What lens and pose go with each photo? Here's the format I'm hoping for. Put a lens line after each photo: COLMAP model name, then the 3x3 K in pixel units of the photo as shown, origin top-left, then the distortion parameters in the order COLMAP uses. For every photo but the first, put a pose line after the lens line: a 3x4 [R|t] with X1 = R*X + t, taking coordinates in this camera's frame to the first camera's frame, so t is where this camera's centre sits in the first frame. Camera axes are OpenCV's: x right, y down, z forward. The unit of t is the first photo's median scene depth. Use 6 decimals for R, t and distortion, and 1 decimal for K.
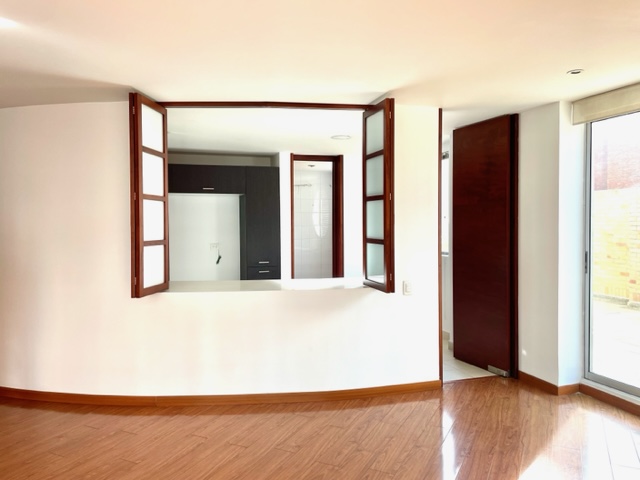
lens RADIAL K [[452.9, 0, 320.0], [0, 452.9, 240.0], [0, 0, 1]] dist [-0.001307, 0.000021]
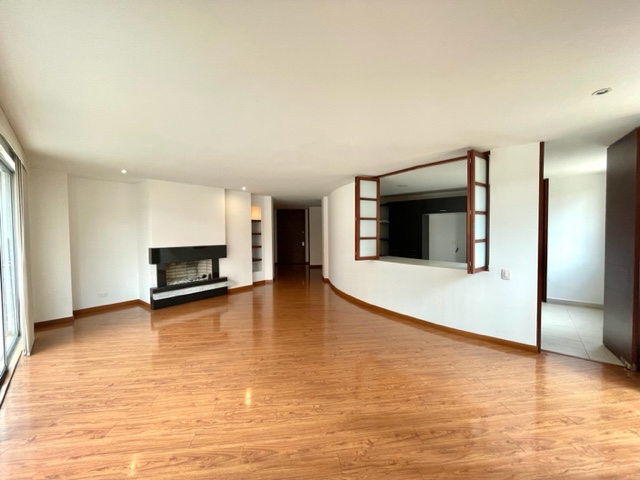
lens RADIAL K [[257.9, 0, 320.0], [0, 257.9, 240.0], [0, 0, 1]] dist [-0.000401, -0.000123]
pose [[0.568942, 0.029612, -0.821844, 0.525454], [-0.024192, 0.999522, 0.019266, -0.003596], [0.822021, 0.008921, 0.569387, 0.035231]]
